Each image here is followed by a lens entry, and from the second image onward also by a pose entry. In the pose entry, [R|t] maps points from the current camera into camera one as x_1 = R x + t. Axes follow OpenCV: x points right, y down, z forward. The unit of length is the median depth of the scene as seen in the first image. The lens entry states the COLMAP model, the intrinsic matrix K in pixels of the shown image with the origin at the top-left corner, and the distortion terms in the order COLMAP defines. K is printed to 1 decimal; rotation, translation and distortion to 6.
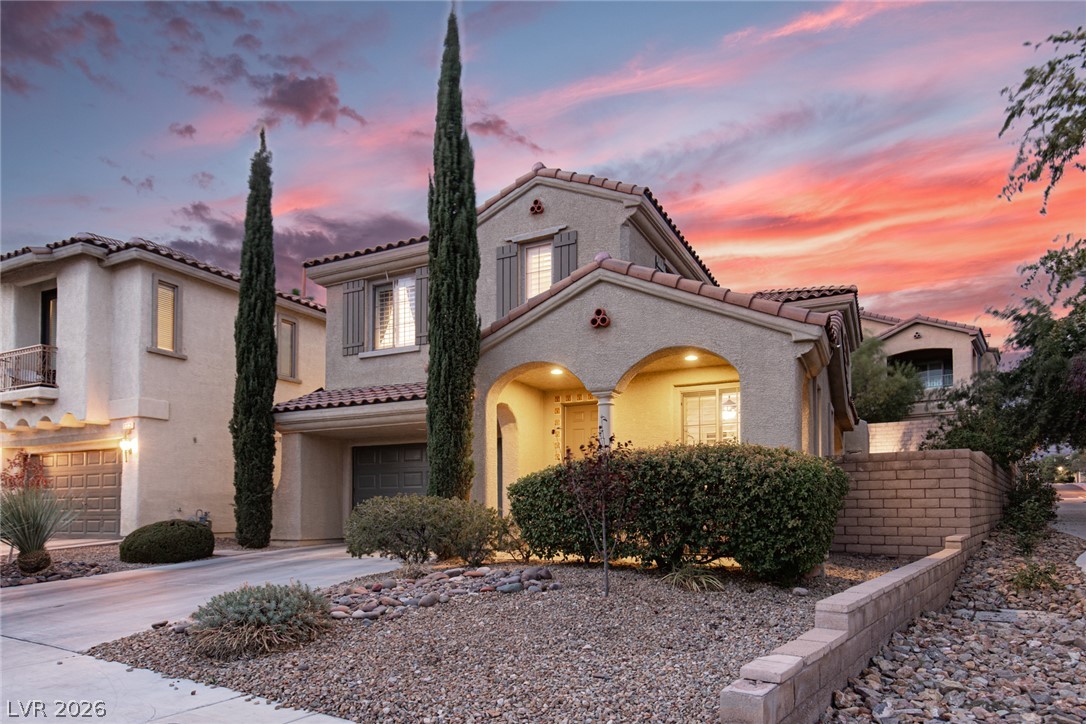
lens RADIAL K [[634.9, 0, 543.0], [0, 634.9, 362.0], [0, 0, 1]] dist [-0.003478, -0.001461]
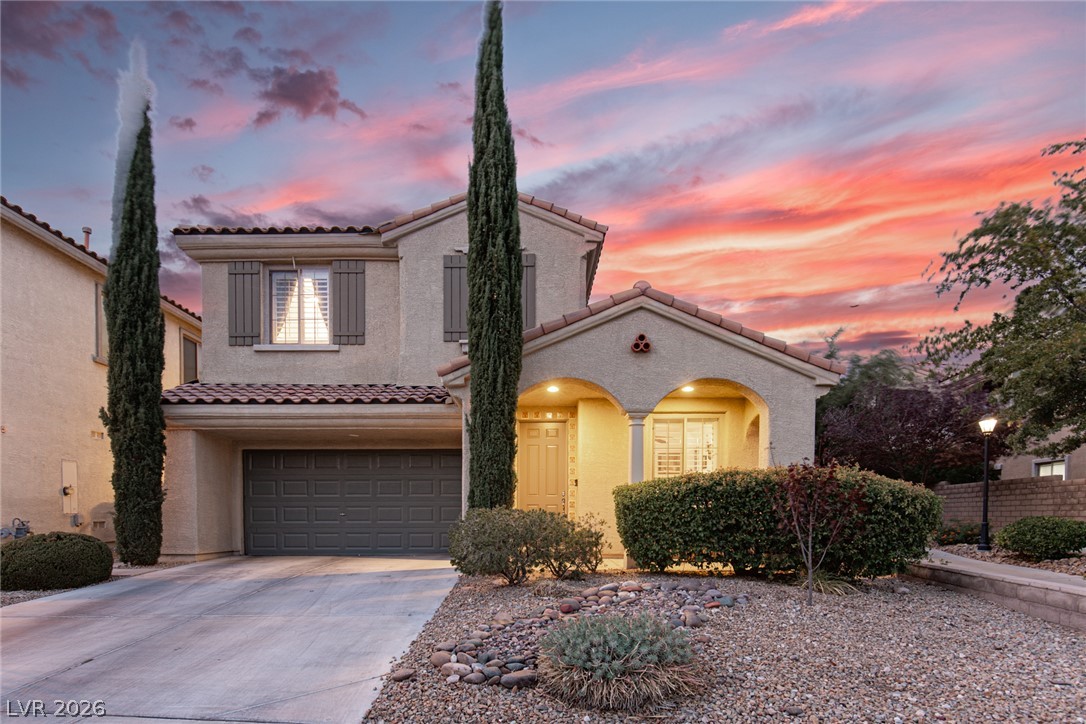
lens RADIAL K [[565.4, 0, 543.0], [0, 565.4, 427.6], [0, 0, 1]] dist [-0.003181, -0.000103]
pose [[0.909375, 0.070777, 0.409912, -0.282709], [-0.099429, 0.993838, 0.048981, 0.026265], [-0.403920, -0.085299, 0.910809, 0.129586]]
